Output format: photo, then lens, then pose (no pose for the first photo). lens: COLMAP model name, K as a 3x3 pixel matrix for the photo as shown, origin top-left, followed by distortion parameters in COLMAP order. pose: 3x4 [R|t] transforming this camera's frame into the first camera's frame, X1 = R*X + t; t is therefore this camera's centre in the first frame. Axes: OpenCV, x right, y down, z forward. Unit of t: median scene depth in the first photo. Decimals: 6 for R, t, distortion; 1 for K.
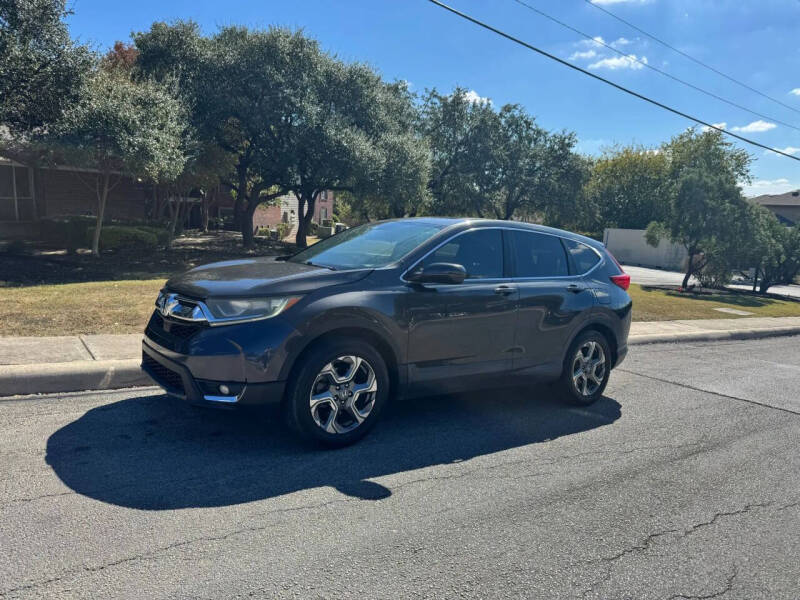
lens RADIAL K [[566.5, 0, 398.4], [0, 566.5, 295.6], [0, 0, 1]] dist [0.032070, -0.044978]
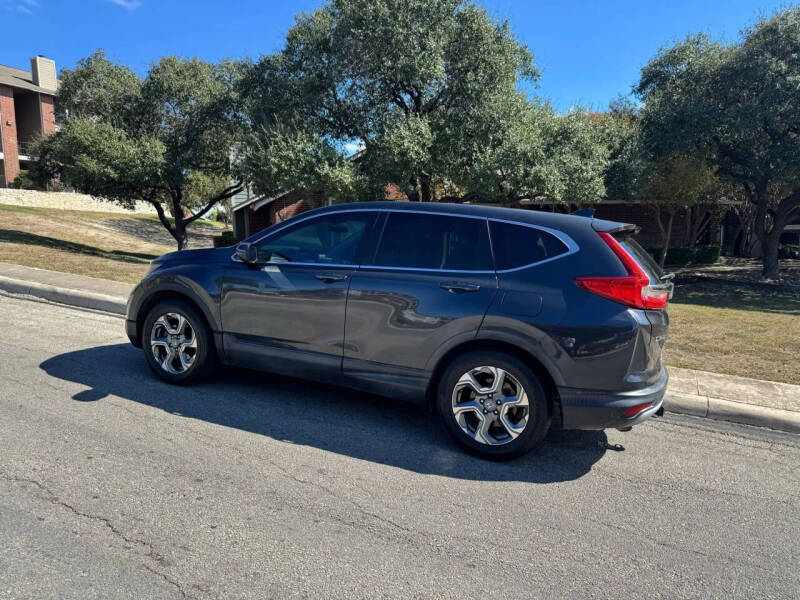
lens RADIAL K [[566.5, 0, 398.9], [0, 566.5, 299.2], [0, 0, 1]] dist [0.032070, -0.044978]
pose [[0.458462, 0.051065, -0.887246, 0.843924], [-0.102700, 0.994704, 0.004182, 0.009920], [0.882760, 0.089203, 0.461278, 0.552342]]
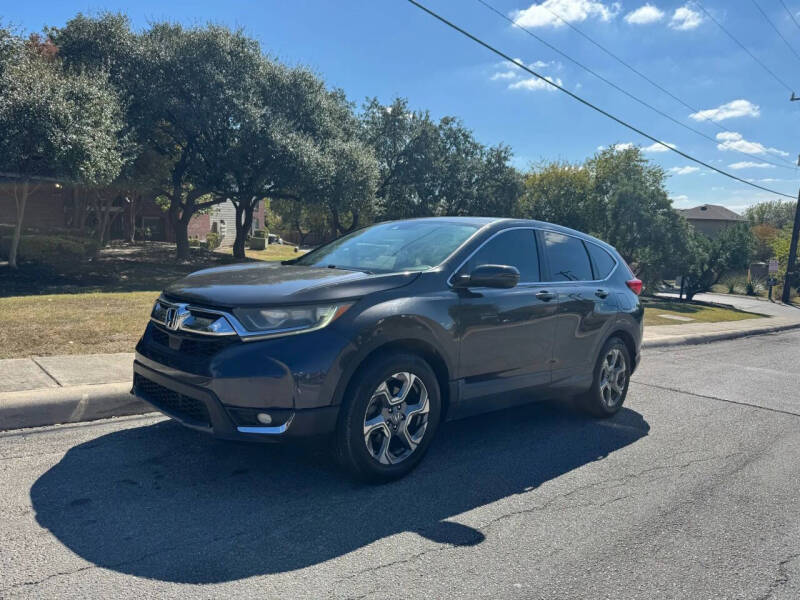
lens RADIAL K [[566.5, 0, 403.7], [0, 566.5, 301.7], [0, 0, 1]] dist [0.032070, -0.044978]
pose [[0.990687, -0.013853, 0.135449, -0.130922], [0.015434, 0.999824, -0.010628, 0.005843], [-0.135278, 0.012620, 0.990727, 0.098876]]
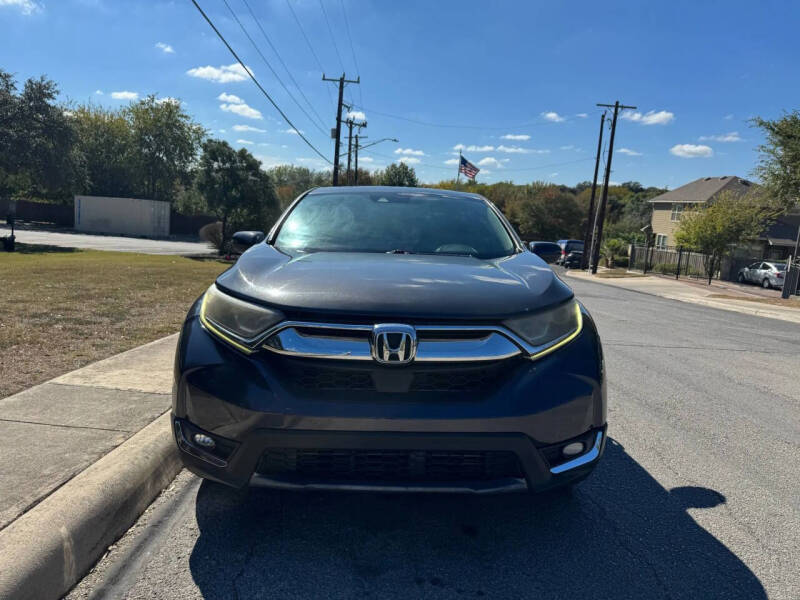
lens RADIAL K [[566.5, 0, 404.9], [0, 566.5, 296.6], [0, 0, 1]] dist [0.032070, -0.044978]
pose [[0.587561, -0.124132, 0.799602, -0.562856], [0.078572, 0.992246, 0.096302, -0.054375], [-0.805356, 0.006243, 0.592758, 0.461147]]
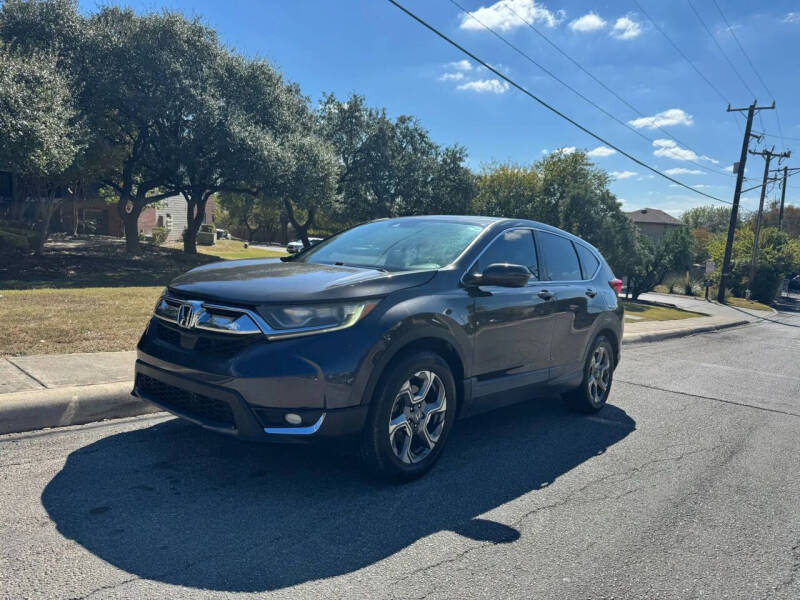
lens RADIAL K [[566.5, 0, 405.5], [0, 566.5, 300.4], [0, 0, 1]] dist [0.032070, -0.044978]
pose [[0.973587, -0.008946, 0.228141, -0.201378], [0.011082, 0.999906, -0.008084, 0.004611], [-0.228047, 0.010398, 0.973594, 0.114787]]
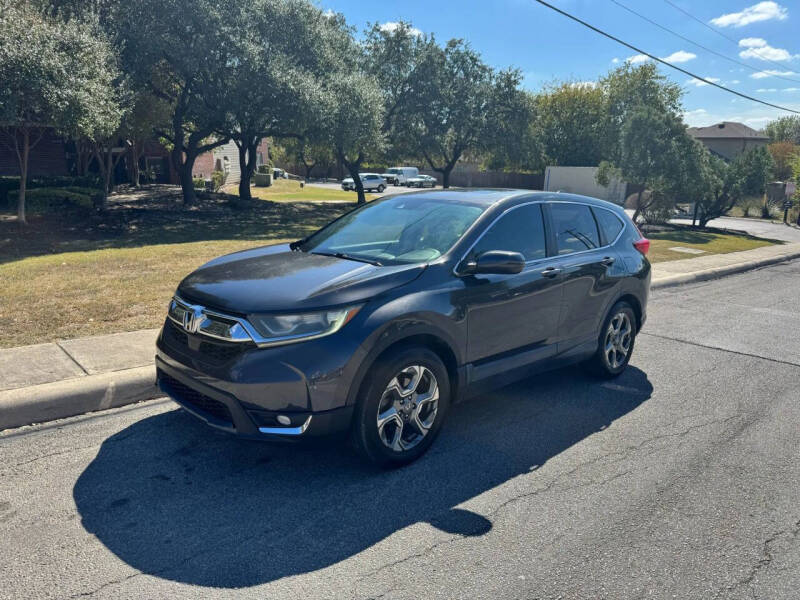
lens RADIAL K [[566.5, 0, 406.5], [0, 566.5, 303.8], [0, 0, 1]] dist [0.032070, -0.044978]
pose [[0.991360, -0.060330, 0.116470, -0.127461], [0.046437, 0.991866, 0.118511, -0.063453], [-0.122673, -0.112079, 0.986098, 0.085833]]
